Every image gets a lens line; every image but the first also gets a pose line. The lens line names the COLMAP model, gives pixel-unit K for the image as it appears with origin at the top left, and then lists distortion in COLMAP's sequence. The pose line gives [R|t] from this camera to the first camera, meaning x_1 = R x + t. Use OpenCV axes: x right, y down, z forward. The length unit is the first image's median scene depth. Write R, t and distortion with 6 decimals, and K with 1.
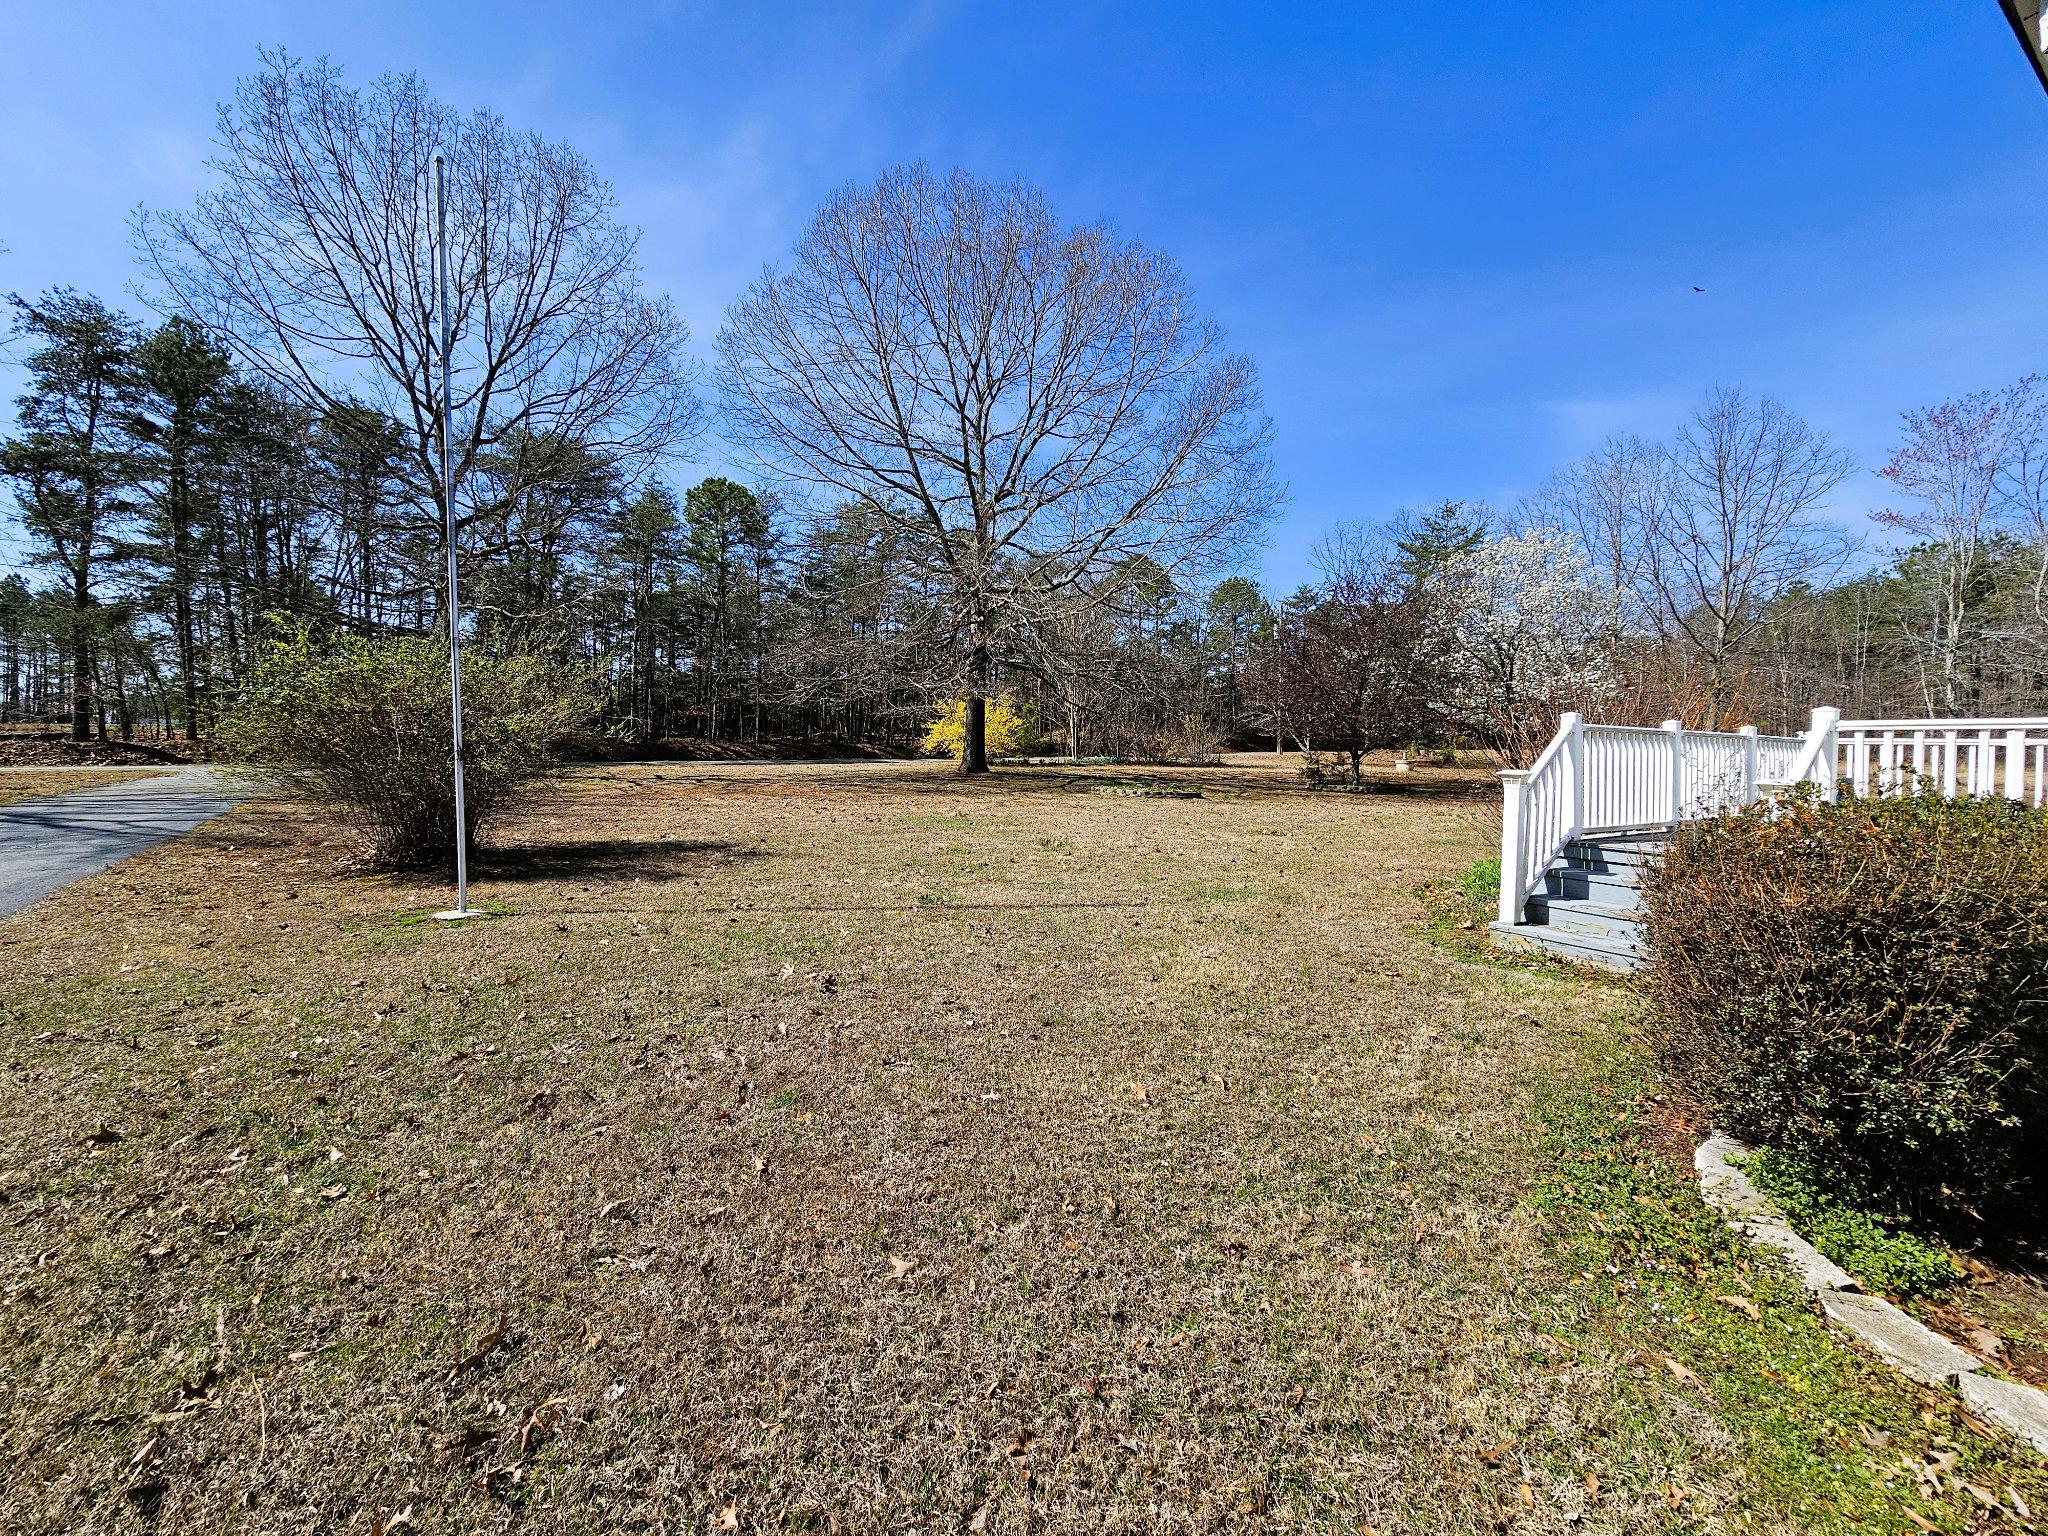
lens RADIAL K [[833.8, 0, 1021.2], [0, 833.8, 769.4], [0, 0, 1]] dist [-0.000961, -0.000501]
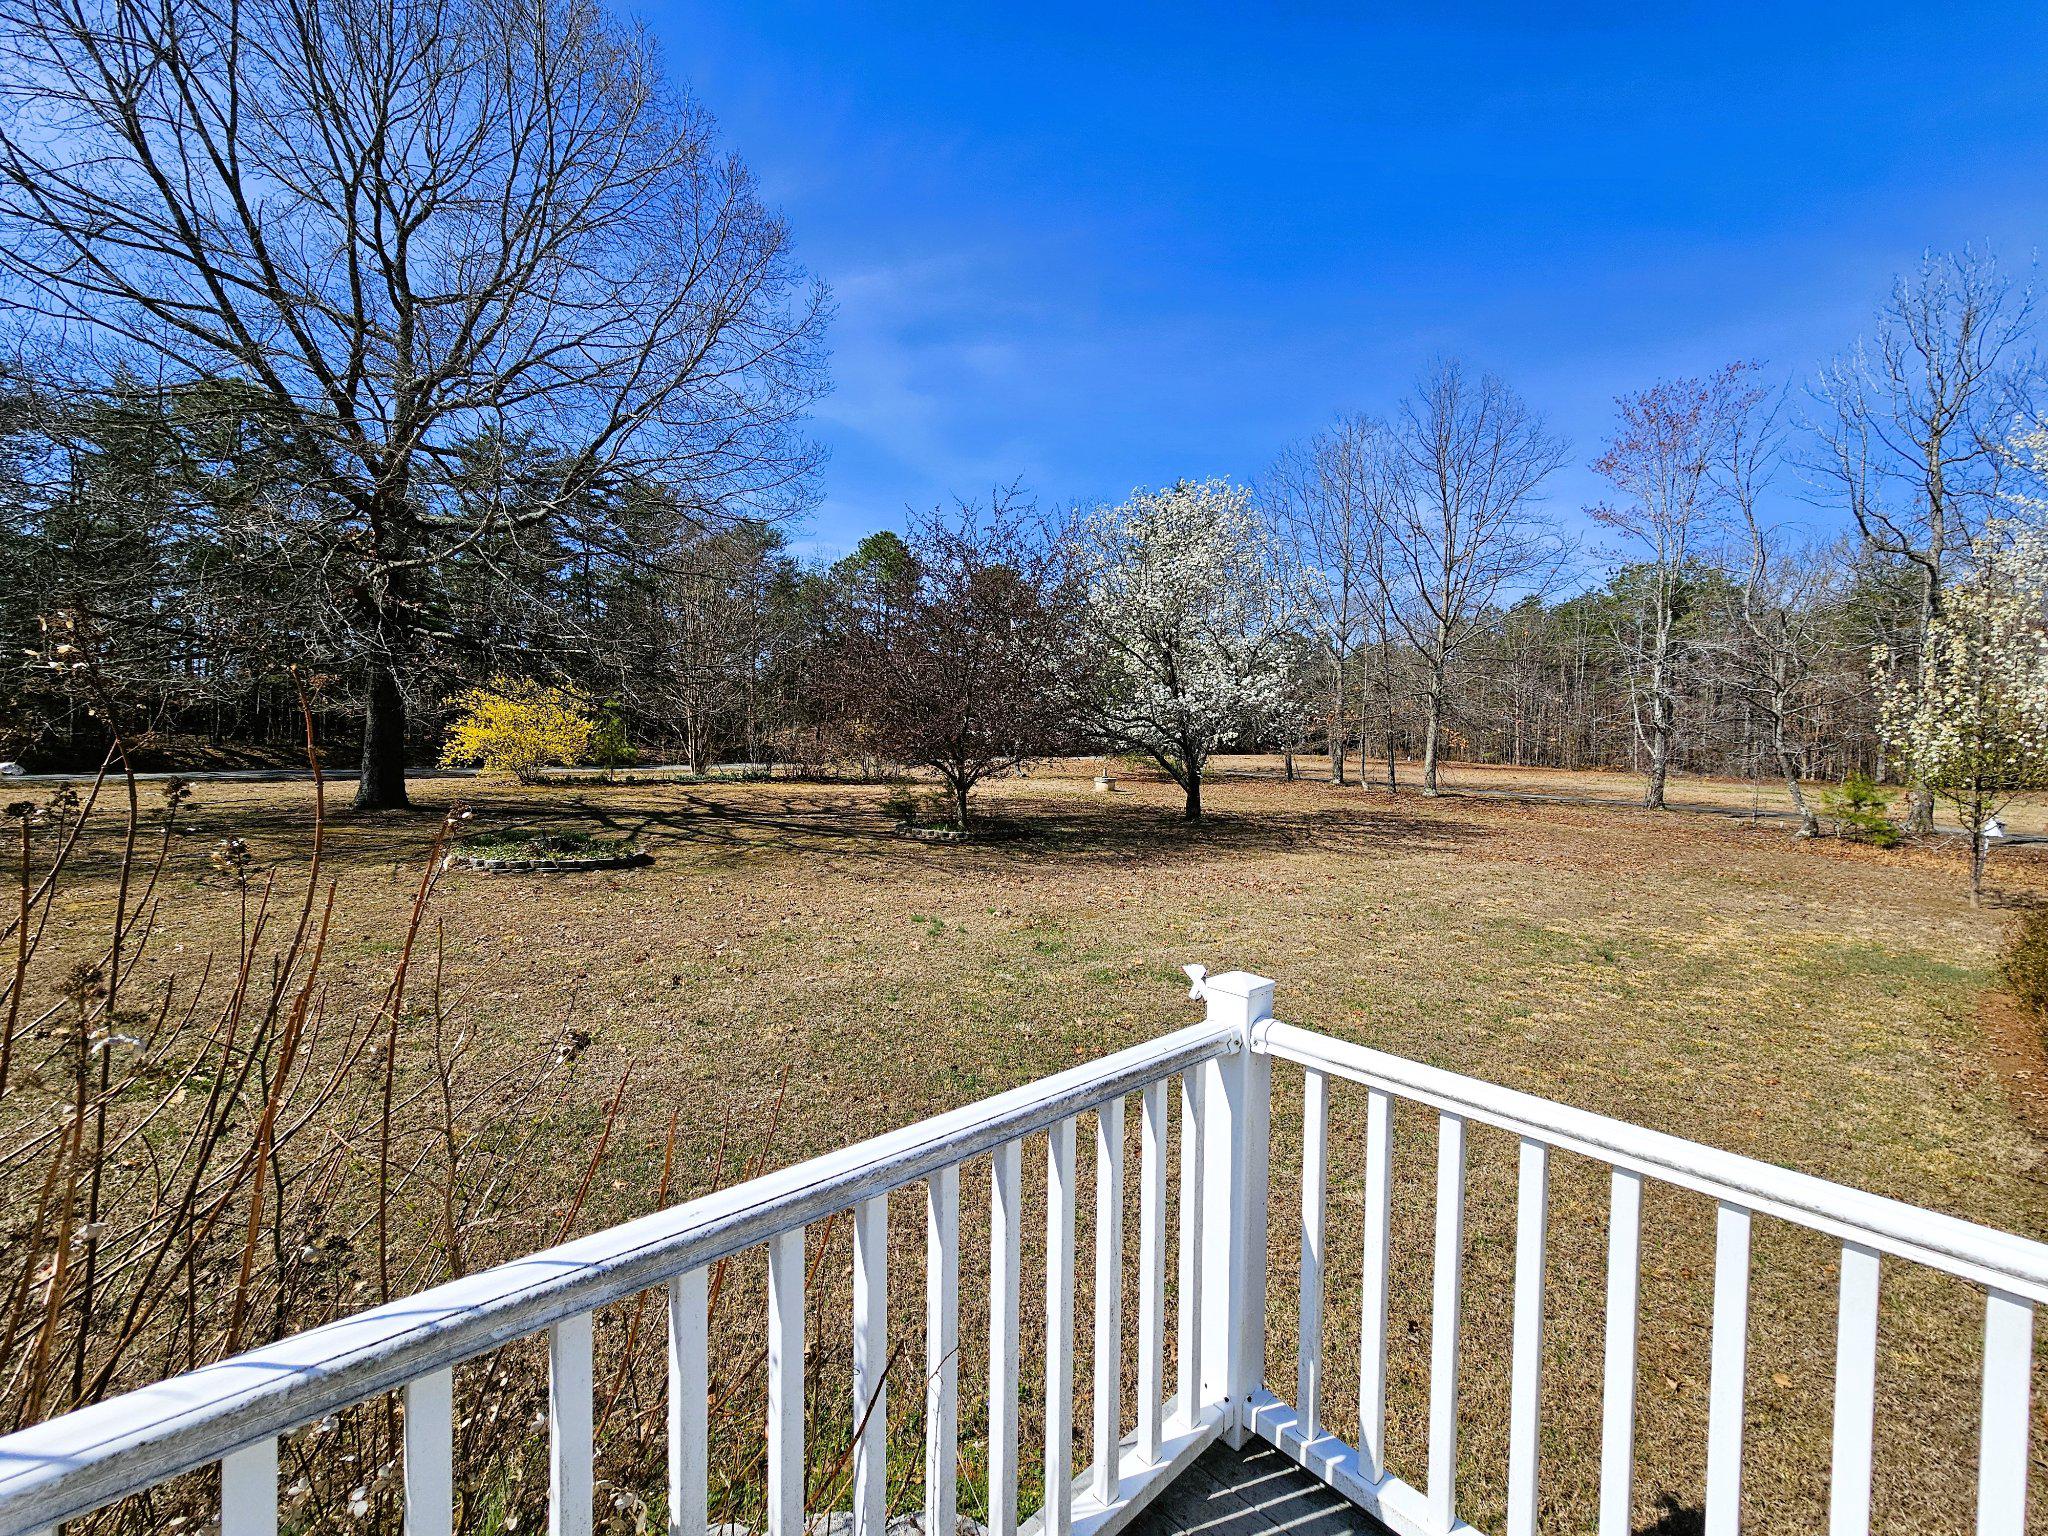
lens RADIAL K [[833.8, 0, 1021.2], [0, 833.8, 769.4], [0, 0, 1]] dist [-0.000961, -0.000501]
pose [[0.980560, 0.003775, 0.196185, 0.243687], [-0.005102, 0.999967, 0.006262, -0.026844], [-0.196155, -0.007141, 0.980547, 0.231545]]
